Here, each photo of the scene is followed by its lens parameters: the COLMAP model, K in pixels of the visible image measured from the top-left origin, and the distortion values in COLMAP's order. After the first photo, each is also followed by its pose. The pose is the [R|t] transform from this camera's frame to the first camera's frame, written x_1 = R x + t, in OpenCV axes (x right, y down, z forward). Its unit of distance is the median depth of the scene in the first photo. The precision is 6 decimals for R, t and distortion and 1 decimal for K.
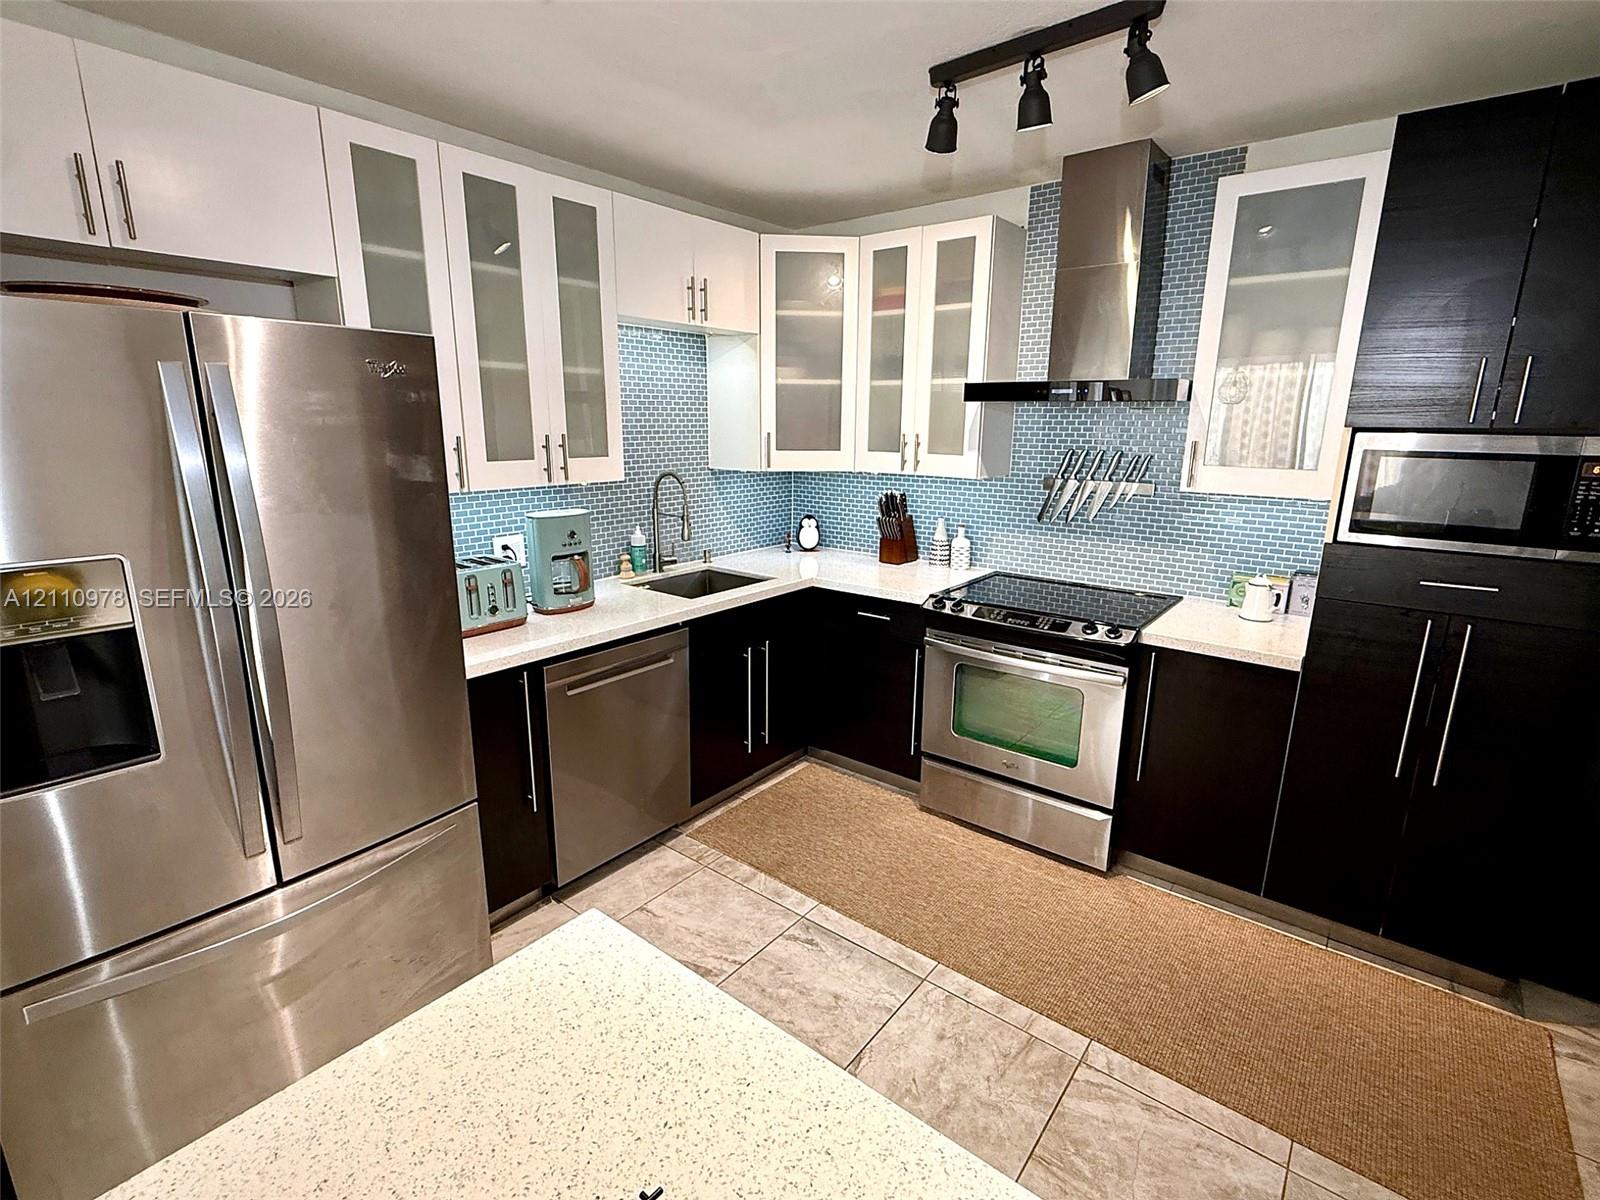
lens RADIAL K [[744.4, 0, 801.0], [0, 744.4, 597.4], [0, 0, 1]] dist [-0.021135, -0.001490]
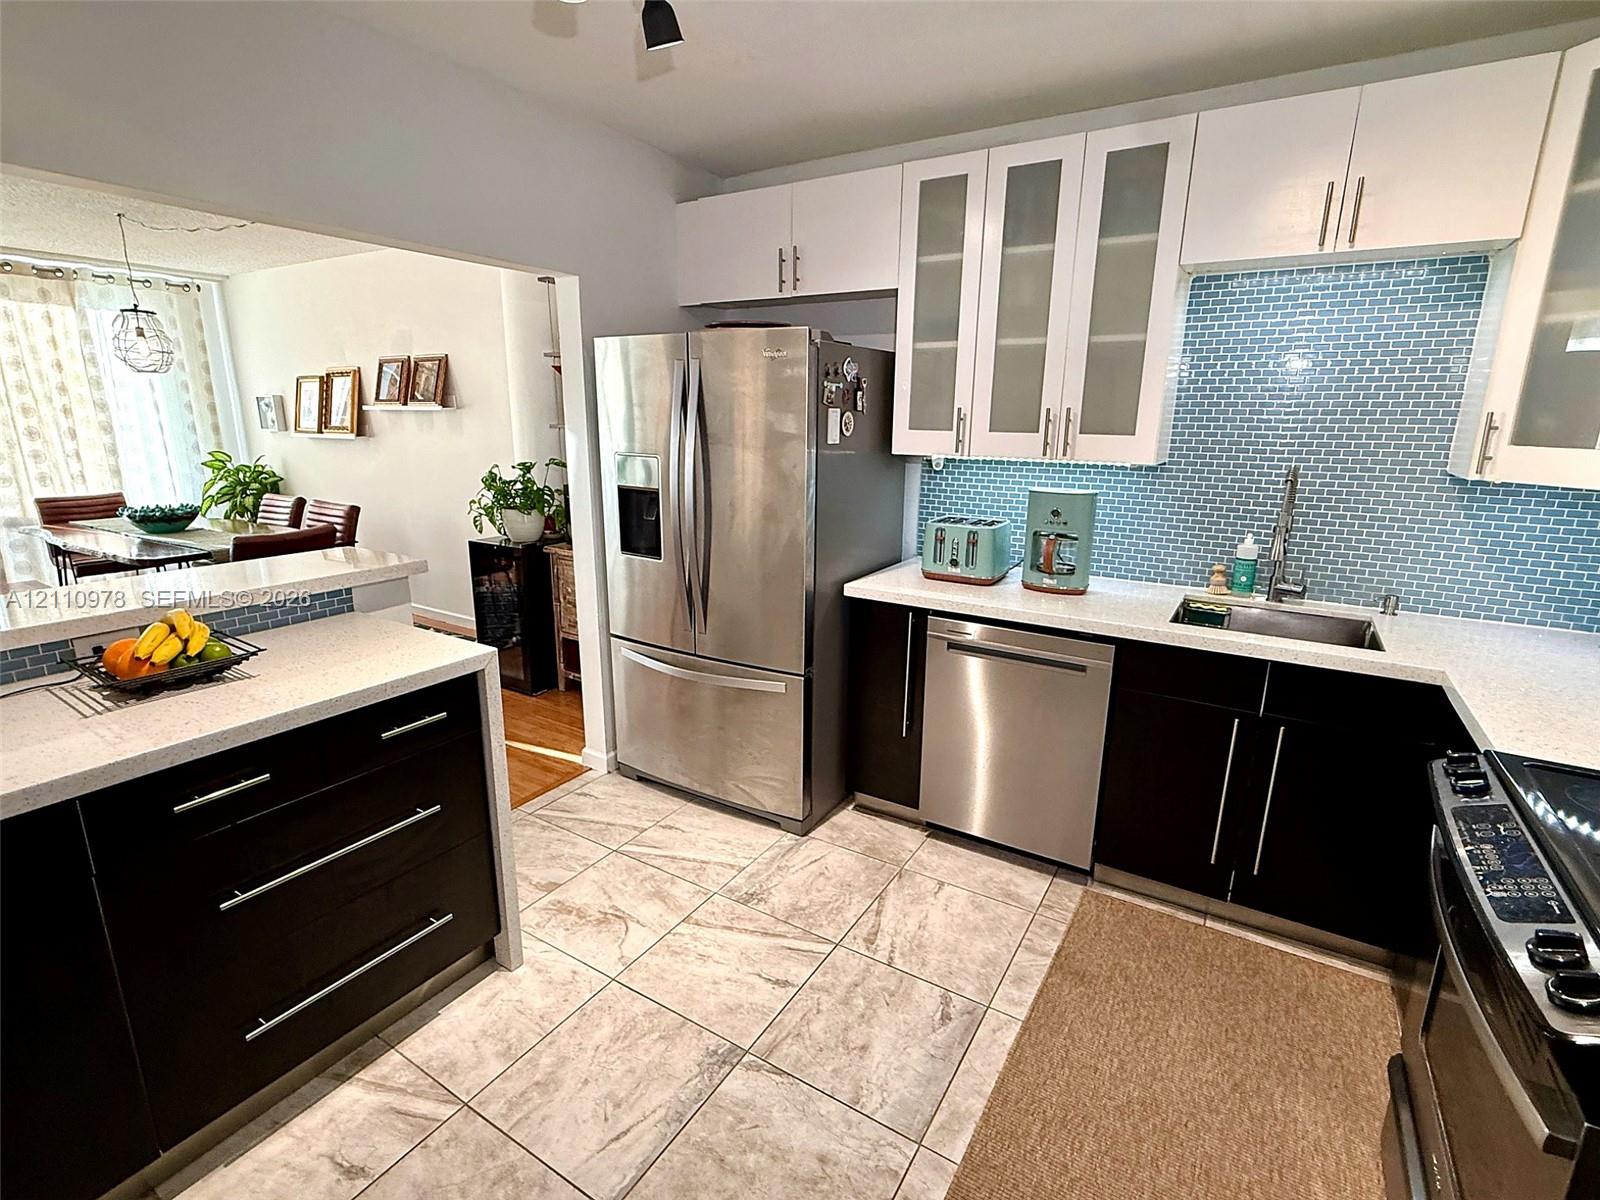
lens RADIAL K [[744.4, 0, 800.4], [0, 744.4, 601.9], [0, 0, 1]] dist [-0.021135, -0.001490]
pose [[0.110056, 0.229227, -0.967131, 0.663570], [-0.236903, 0.951048, 0.198456, -0.094973], [0.965280, 0.207275, 0.158973, 0.602695]]
